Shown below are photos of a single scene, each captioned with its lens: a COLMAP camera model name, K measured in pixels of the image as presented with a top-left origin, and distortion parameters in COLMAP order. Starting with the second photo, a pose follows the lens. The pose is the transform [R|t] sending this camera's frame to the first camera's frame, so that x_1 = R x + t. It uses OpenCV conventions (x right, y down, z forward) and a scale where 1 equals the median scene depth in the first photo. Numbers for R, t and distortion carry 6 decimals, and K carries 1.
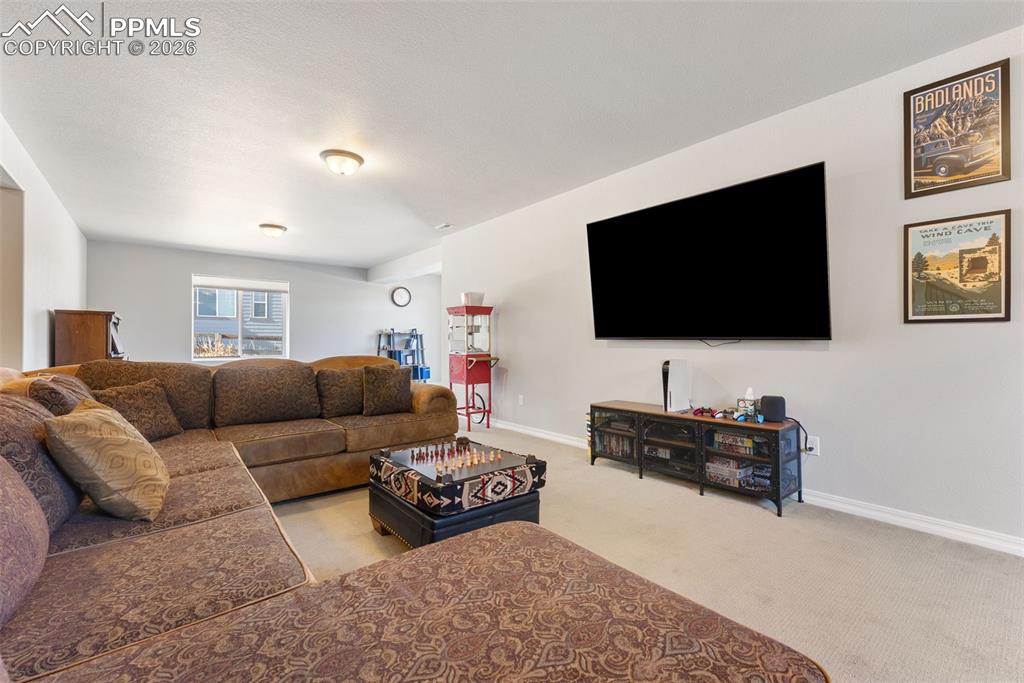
lens RADIAL K [[449.6, 0, 510.5], [0, 449.6, 335.5], [0, 0, 1]] dist [-0.016574, 0.000096]
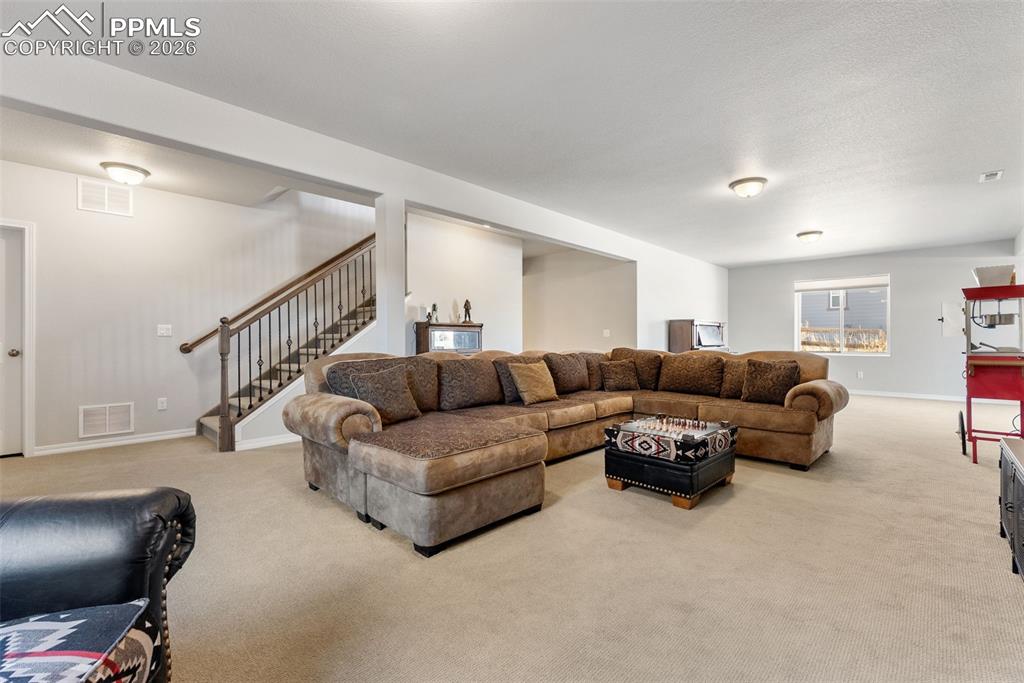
lens RADIAL K [[420.3, 0, 511.1], [0, 420.3, 342.2], [0, 0, 1]] dist [0.004006, 0.000133]
pose [[0.101129, 0.008836, -0.994834, 1.129582], [0.015258, 0.999829, 0.010432, 0.006072], [0.994756, -0.016234, 0.100977, 0.441049]]
